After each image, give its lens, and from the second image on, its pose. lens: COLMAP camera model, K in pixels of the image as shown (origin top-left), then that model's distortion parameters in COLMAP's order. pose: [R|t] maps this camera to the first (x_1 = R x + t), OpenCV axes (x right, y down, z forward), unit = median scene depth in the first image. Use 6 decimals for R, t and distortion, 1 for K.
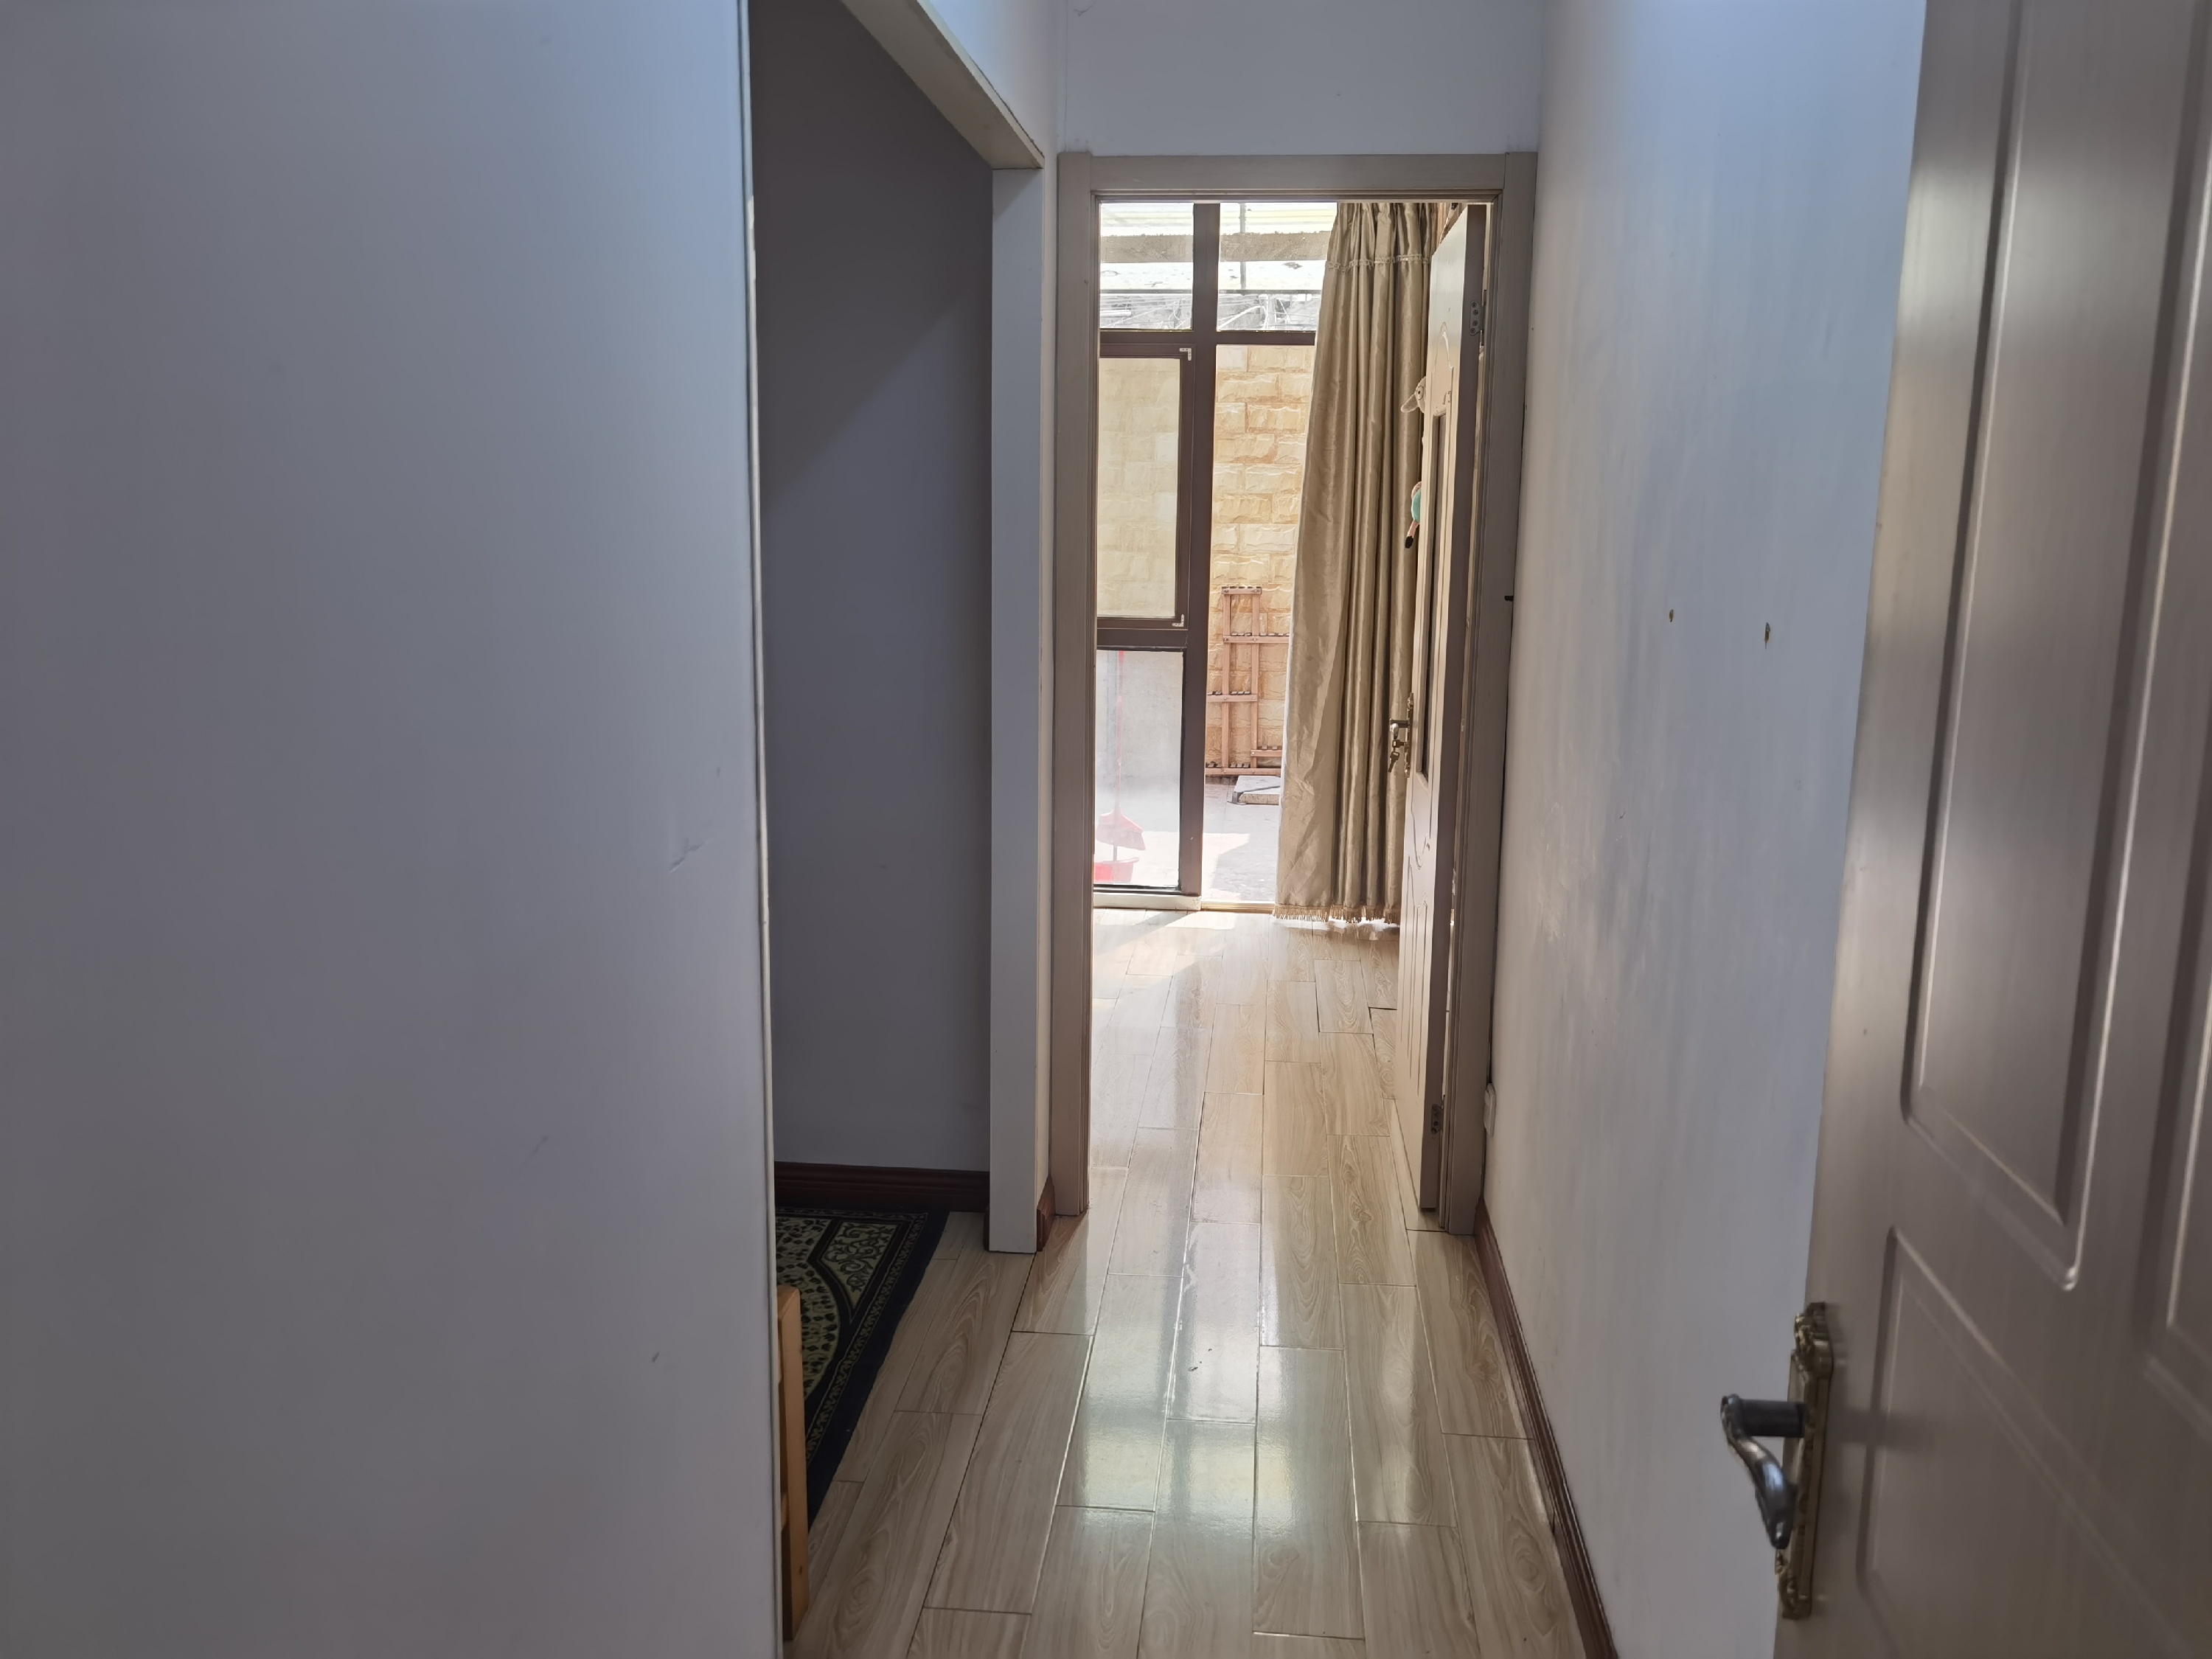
lens RADIAL K [[1769.6, 0, 1103.4], [0, 1769.6, 831.0], [0, 0, 1]] dist [0.026817, -0.028491]
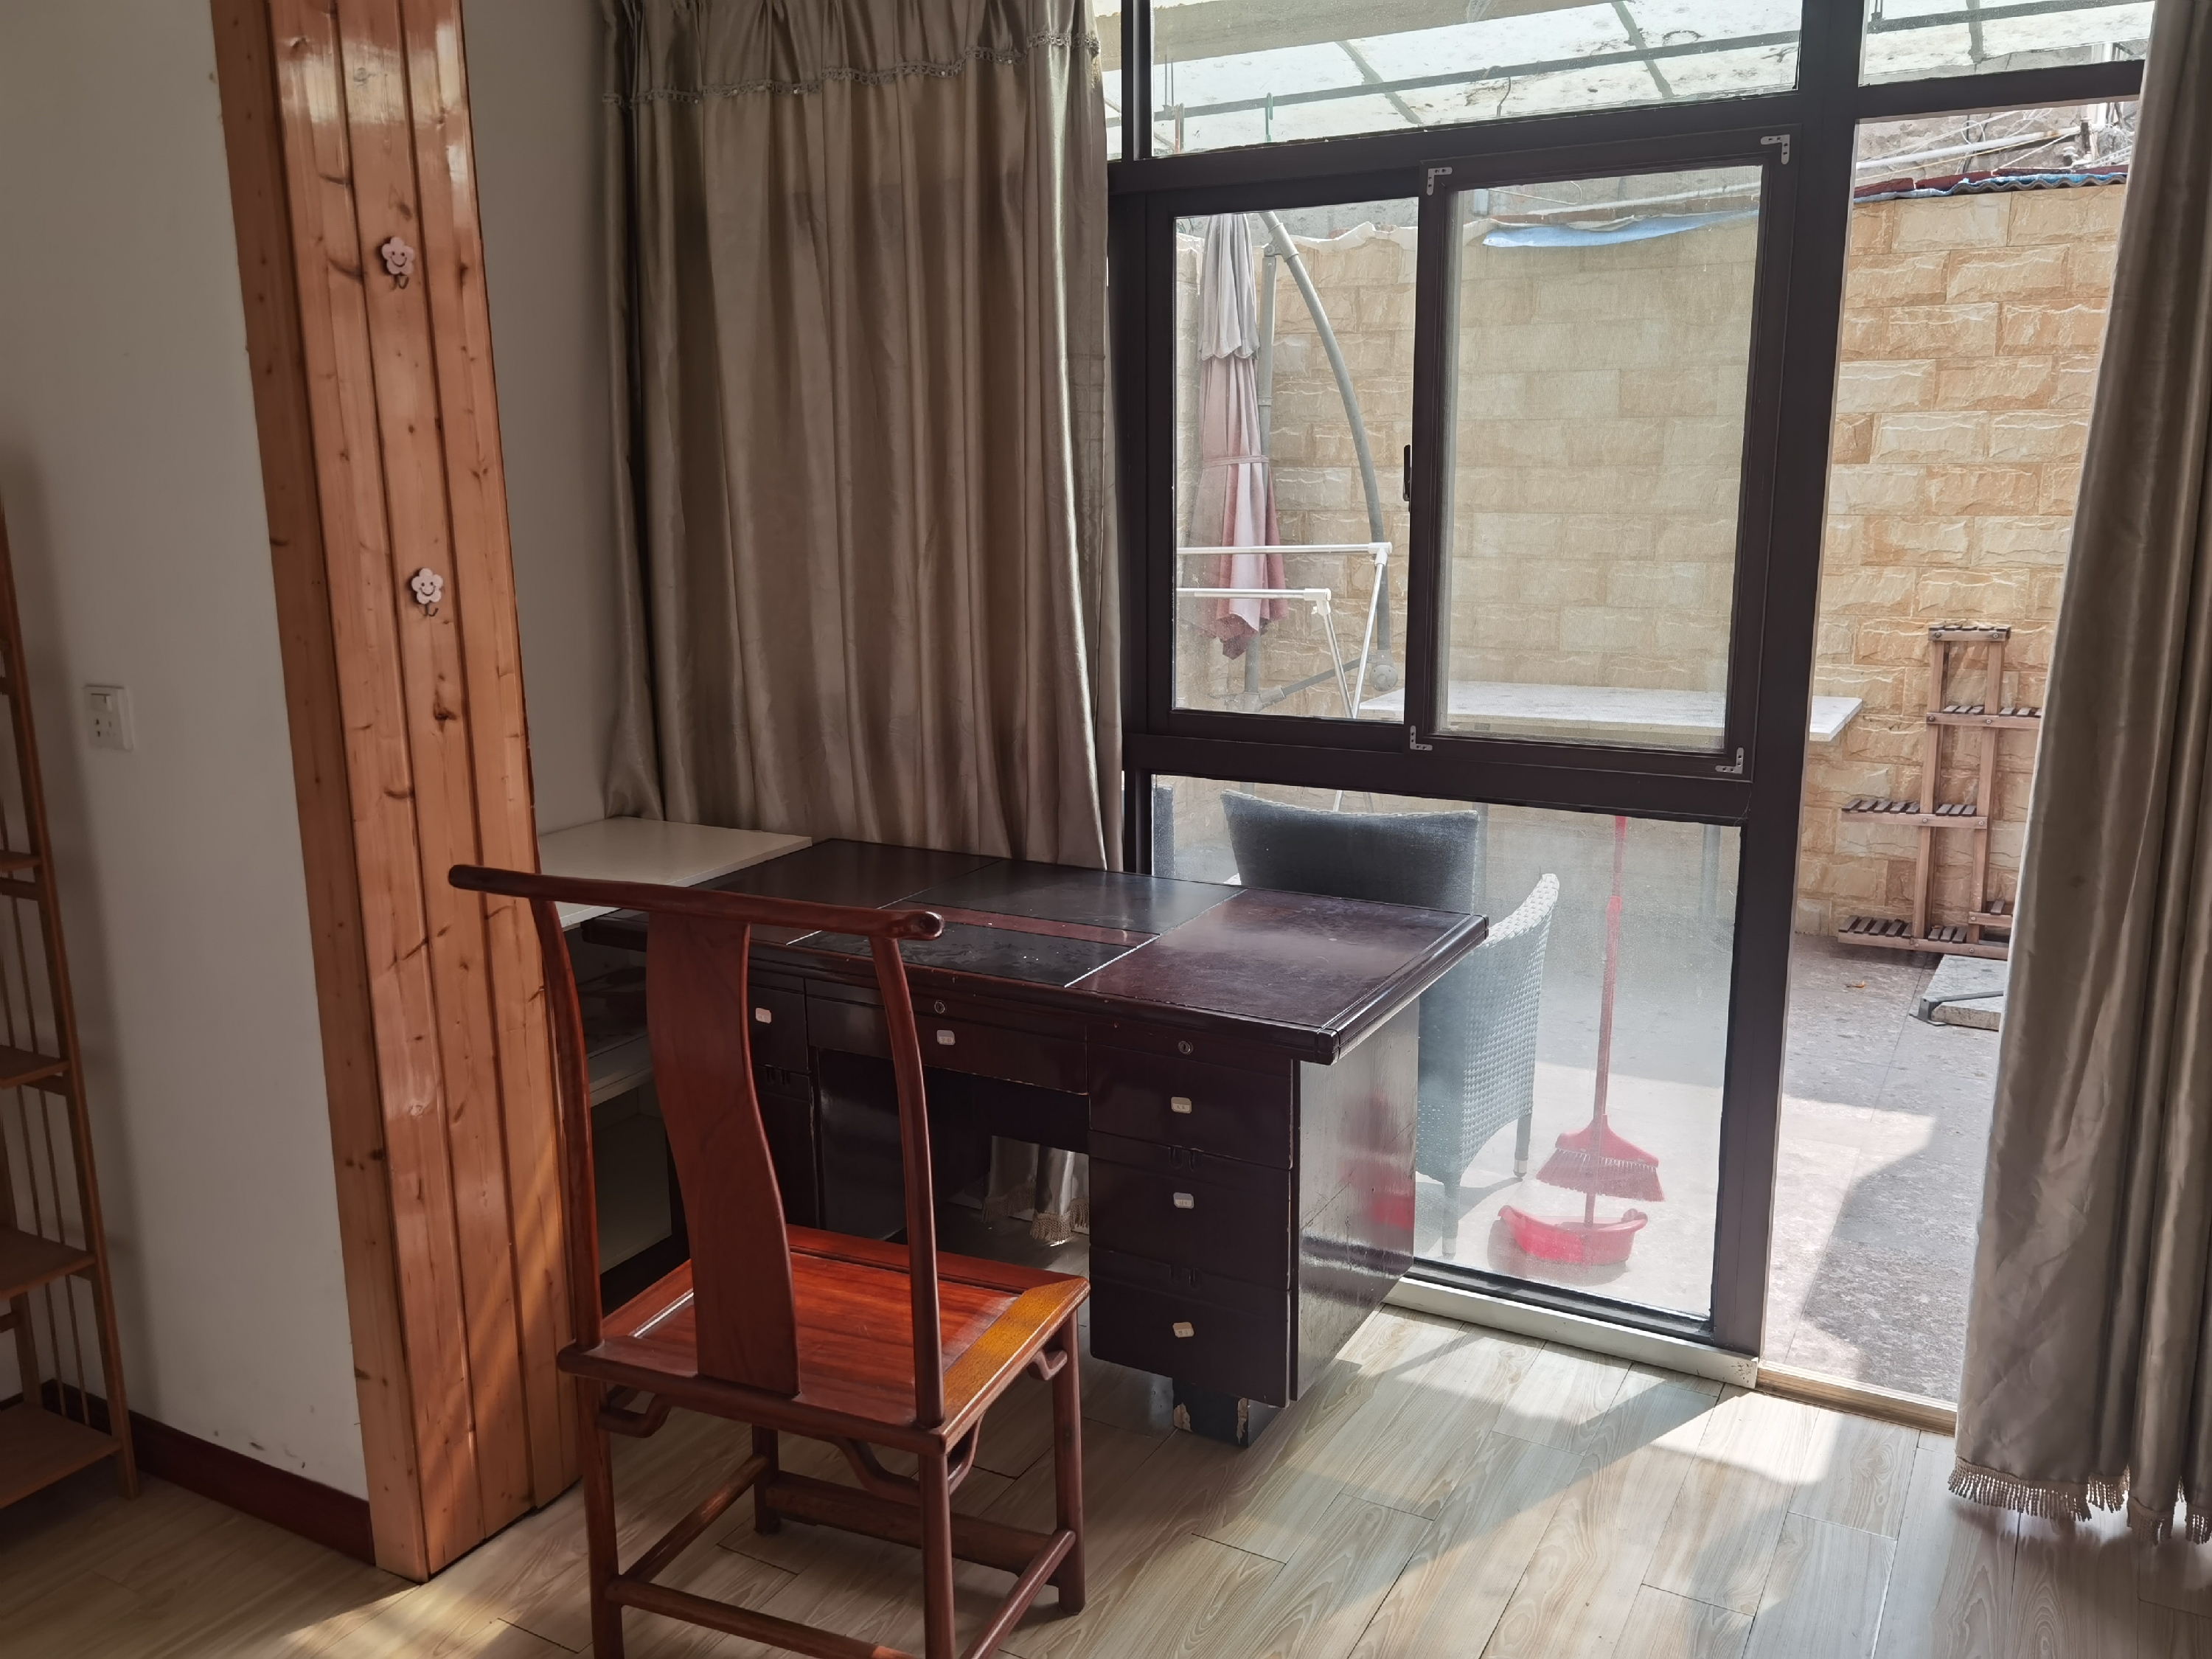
lens RADIAL K [[1769.6, 0, 1098.8], [0, 1769.6, 822.3], [0, 0, 1]] dist [0.026817, -0.028491]
pose [[0.916909, 0.061737, -0.394293, 0.050762], [-0.057672, 0.998089, 0.022164, -0.071787], [0.394908, 0.002417, 0.918717, 0.364306]]
